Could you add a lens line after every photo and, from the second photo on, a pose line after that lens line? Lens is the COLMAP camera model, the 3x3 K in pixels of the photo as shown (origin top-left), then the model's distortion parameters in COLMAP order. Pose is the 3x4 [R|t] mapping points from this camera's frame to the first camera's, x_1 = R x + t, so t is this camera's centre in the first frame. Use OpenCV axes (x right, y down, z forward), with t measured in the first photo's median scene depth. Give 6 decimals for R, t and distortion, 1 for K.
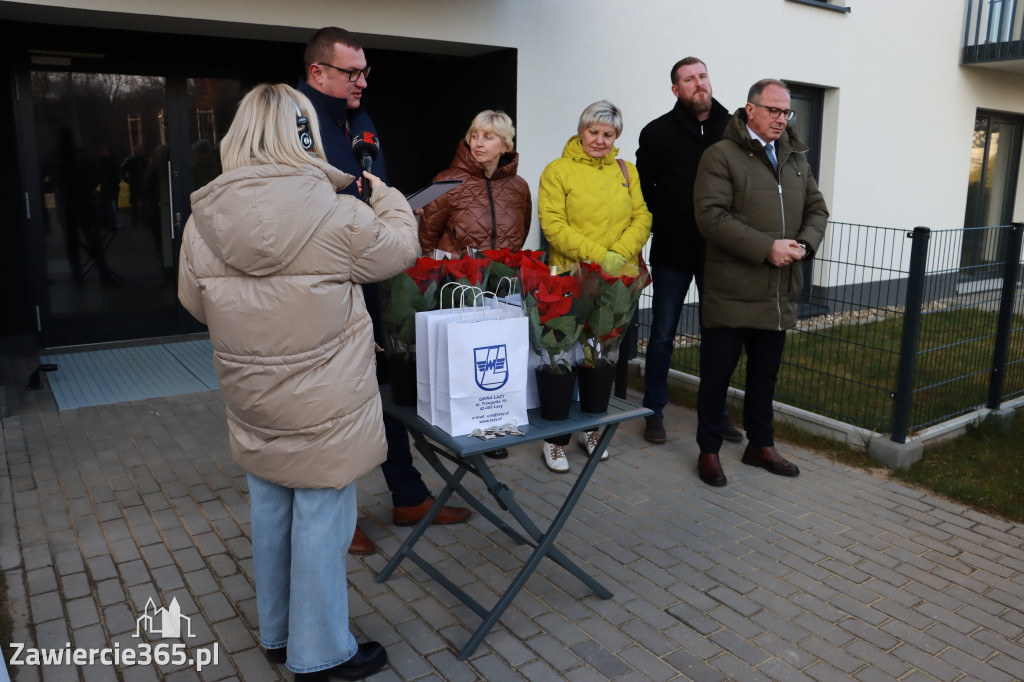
lens RADIAL K [[819.7, 0, 510.7], [0, 819.7, 347.6], [0, 0, 1]] dist [-0.177650, 0.145909]
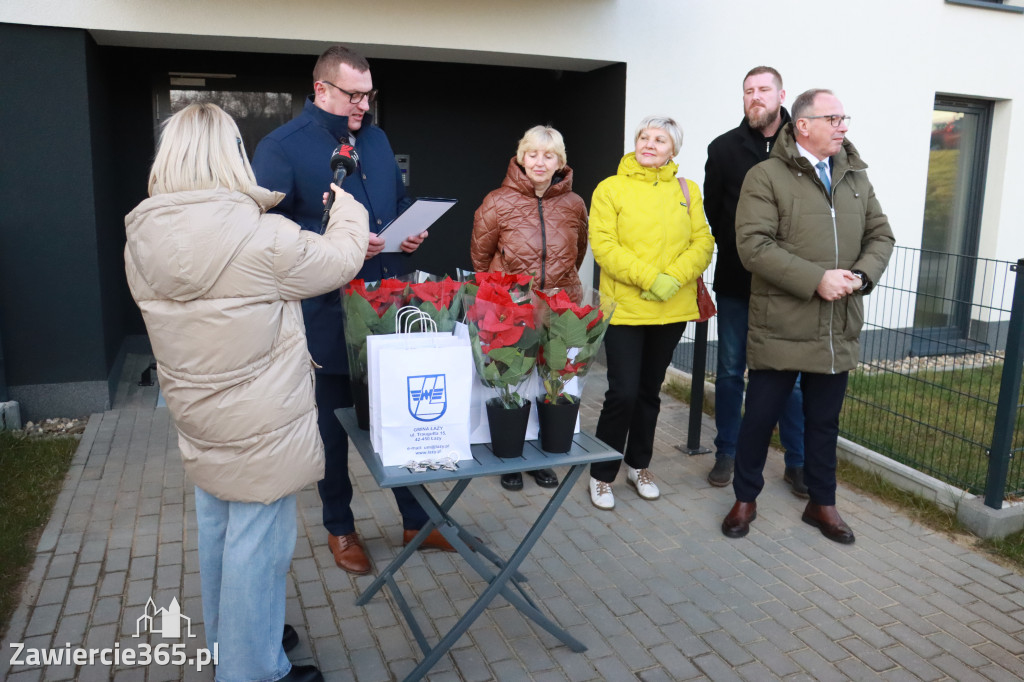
lens RADIAL K [[822.0, 0, 515.4], [0, 822.0, 351.6], [0, 0, 1]] dist [-0.180984, 0.150660]
pose [[0.973548, 0.049019, -0.223164, 0.228530], [-0.051970, 0.998622, -0.007366, -0.021719], [0.222495, 0.018769, 0.974753, 0.072699]]
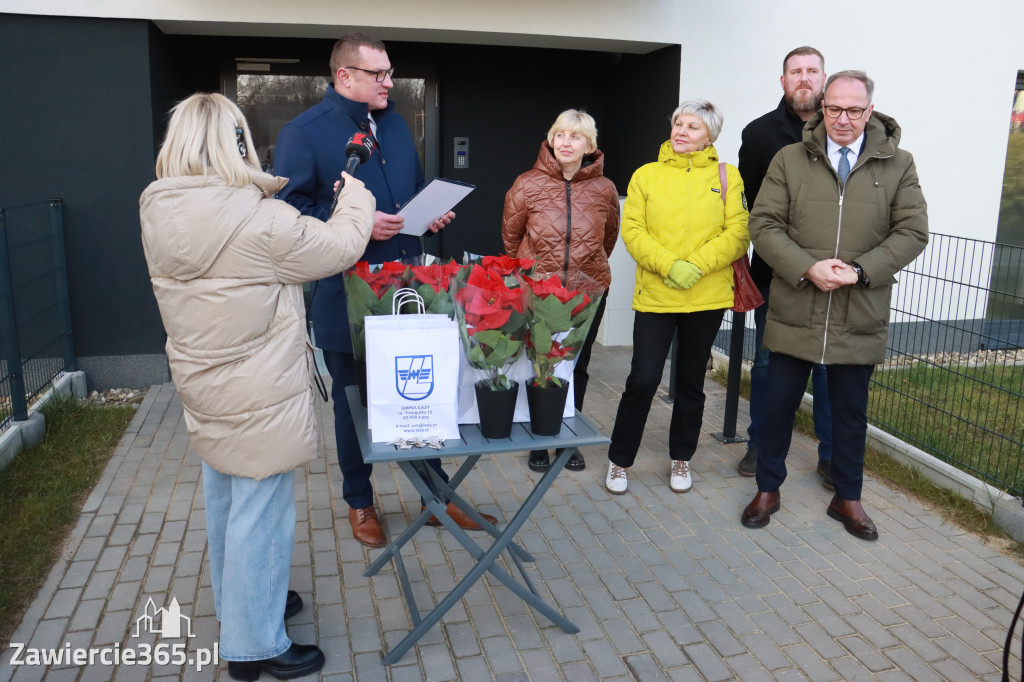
lens RADIAL K [[822.0, 0, 515.4], [0, 822.0, 351.6], [0, 0, 1]] dist [-0.180984, 0.150660]
pose [[0.942821, 0.077189, -0.324239, 0.324099], [-0.074201, 0.997010, 0.021590, -0.029081], [0.324936, 0.003704, 0.945729, 0.087321]]
